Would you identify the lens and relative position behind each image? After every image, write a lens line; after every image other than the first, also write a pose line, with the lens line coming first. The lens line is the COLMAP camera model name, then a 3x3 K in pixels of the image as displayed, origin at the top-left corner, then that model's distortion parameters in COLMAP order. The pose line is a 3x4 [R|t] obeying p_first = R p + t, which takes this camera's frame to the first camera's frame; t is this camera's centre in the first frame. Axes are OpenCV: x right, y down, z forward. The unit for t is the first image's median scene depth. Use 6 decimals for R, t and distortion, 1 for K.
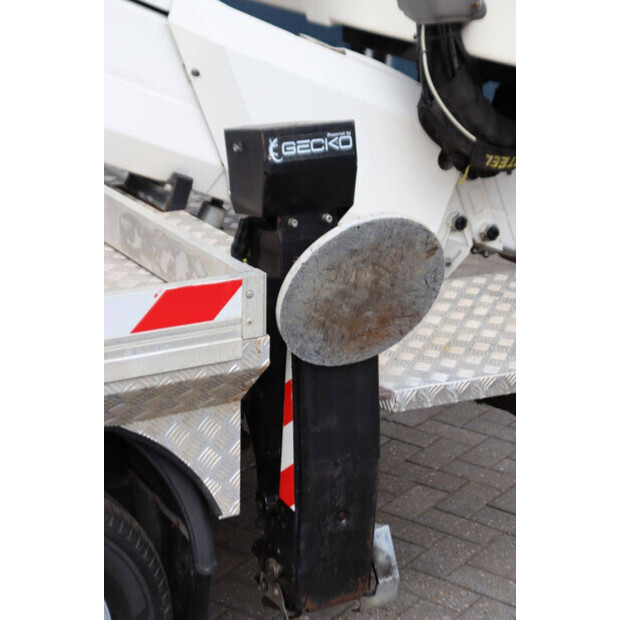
lens RADIAL K [[1425.3, 0, 309.2], [0, 1425.3, 320.3], [0, 0, 1]] dist [0.339758, 0.082221]
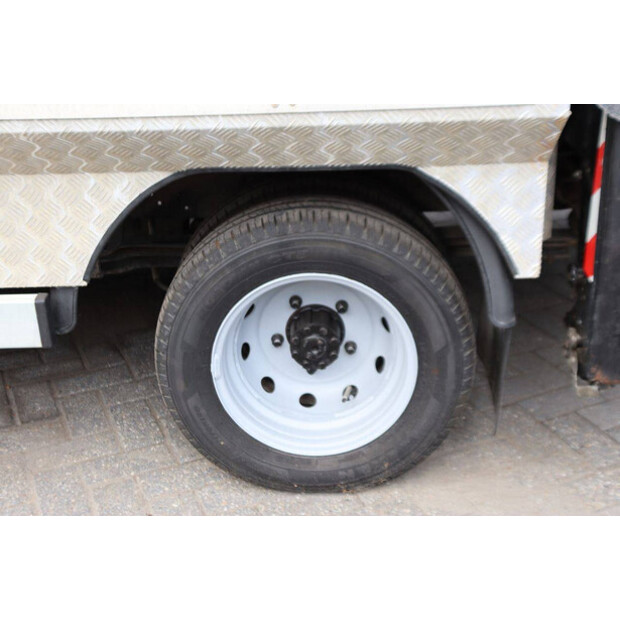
lens RADIAL K [[861.8, 0, 310.0], [0, 861.8, 310.0], [0, 0, 1]] dist [0.122119, 0.032530]
pose [[0.854344, 0.170325, -0.491004, 0.126170], [-0.118553, 0.983732, 0.134967, 0.094270], [0.506005, -0.057099, 0.860639, 0.376272]]
